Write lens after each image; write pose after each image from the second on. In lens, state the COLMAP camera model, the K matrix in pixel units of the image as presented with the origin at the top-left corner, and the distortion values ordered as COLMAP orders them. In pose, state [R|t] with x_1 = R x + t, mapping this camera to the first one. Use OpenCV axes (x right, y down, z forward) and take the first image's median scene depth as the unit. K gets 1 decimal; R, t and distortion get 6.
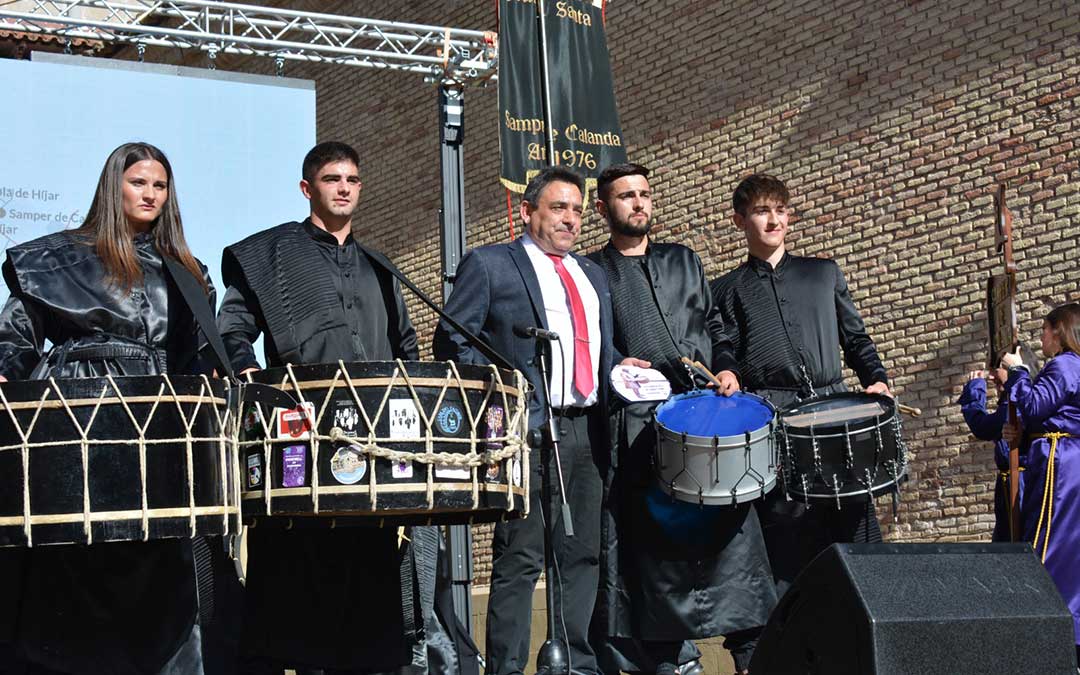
lens RADIAL K [[1825.3, 0, 536.0], [0, 1825.3, 334.2], [0, 0, 1]] dist [-0.000032, 0.026976]
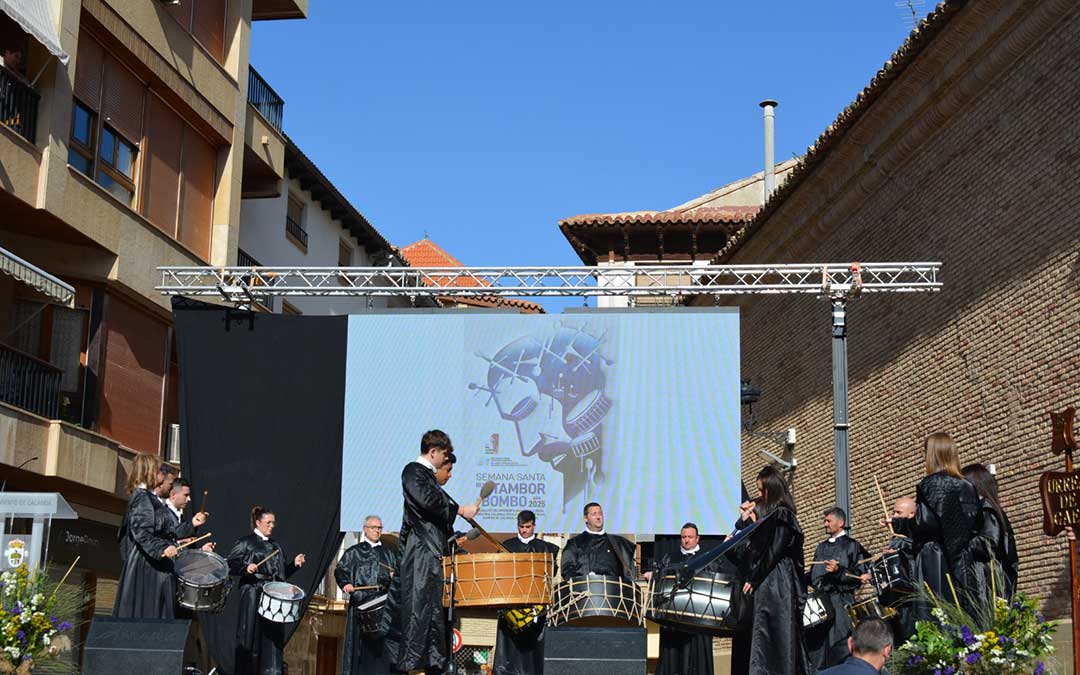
lens RADIAL K [[1613.3, 0, 540.0], [0, 1613.3, 337.5], [0, 0, 1]] dist [-0.023156, -0.001318]
pose [[0.871499, -0.058747, -0.486866, 0.422683], [0.042563, 0.998113, -0.044247, -0.060921], [0.488547, 0.017839, 0.872355, -0.309152]]
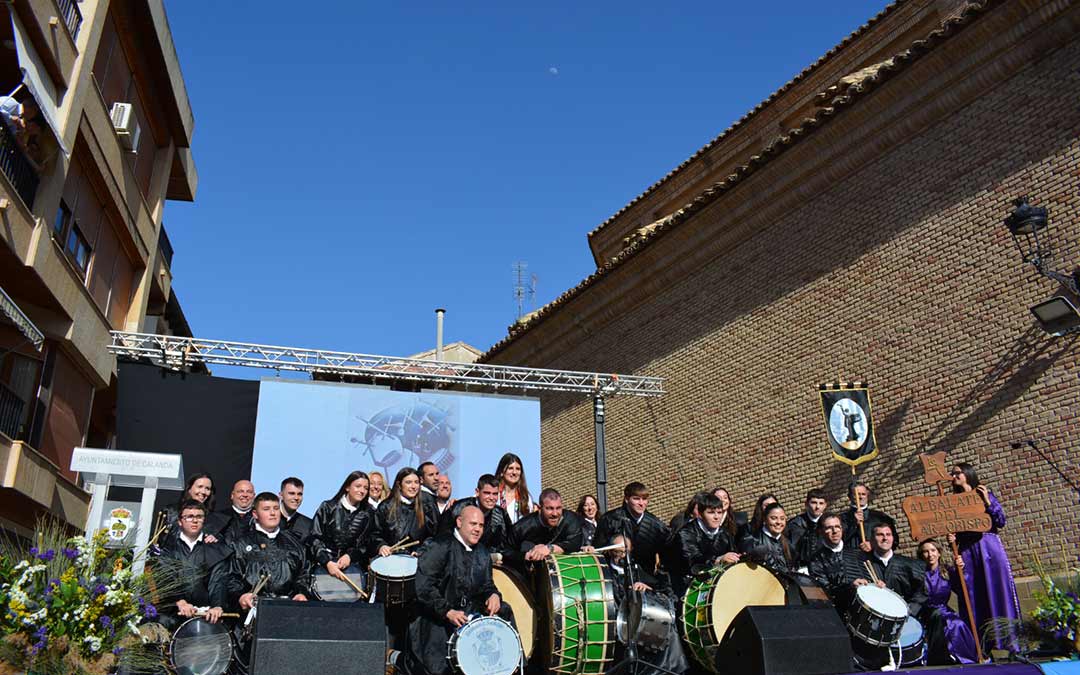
lens RADIAL K [[841.8, 0, 537.4], [0, 841.8, 337.1], [0, 0, 1]] dist [-0.097168, 0.015015]
pose [[0.991603, -0.033638, -0.124869, 0.012698], [0.009060, 0.981275, -0.192396, -0.008867], [0.129003, 0.189650, 0.973340, -0.058064]]
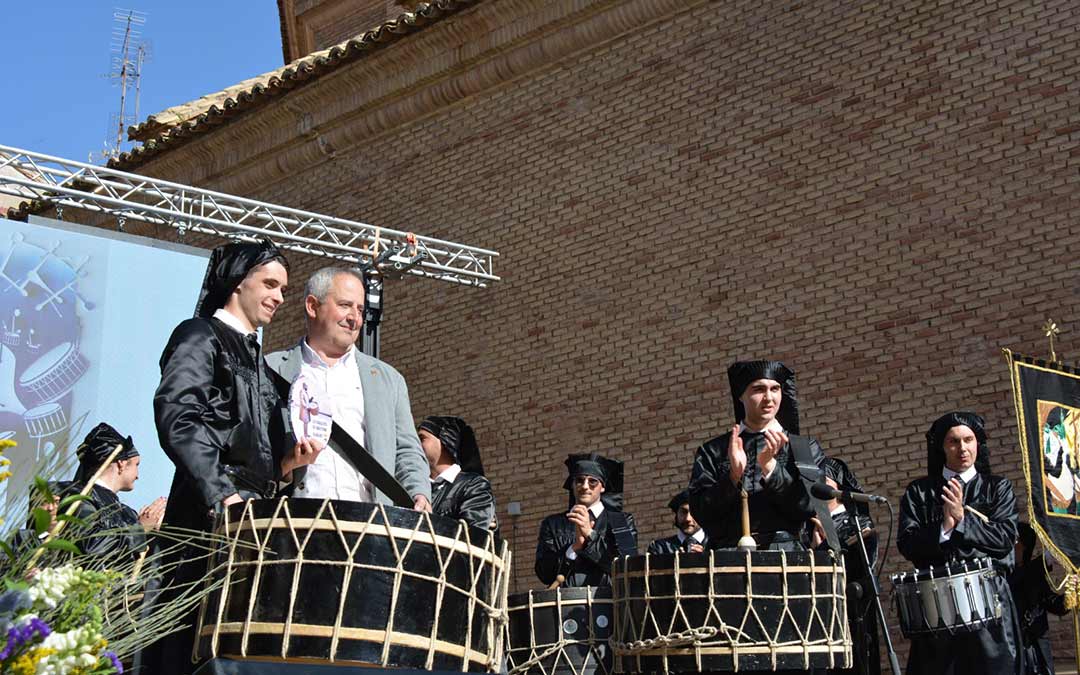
lens RADIAL K [[1485.2, 0, 540.0], [0, 1485.2, 337.5], [0, 0, 1]] dist [-0.029063, -0.019095]
pose [[0.979701, 0.074998, 0.185908, -0.127490], [-0.055041, 0.992375, -0.110280, 0.004534], [-0.192761, 0.097809, 0.976359, 0.048162]]
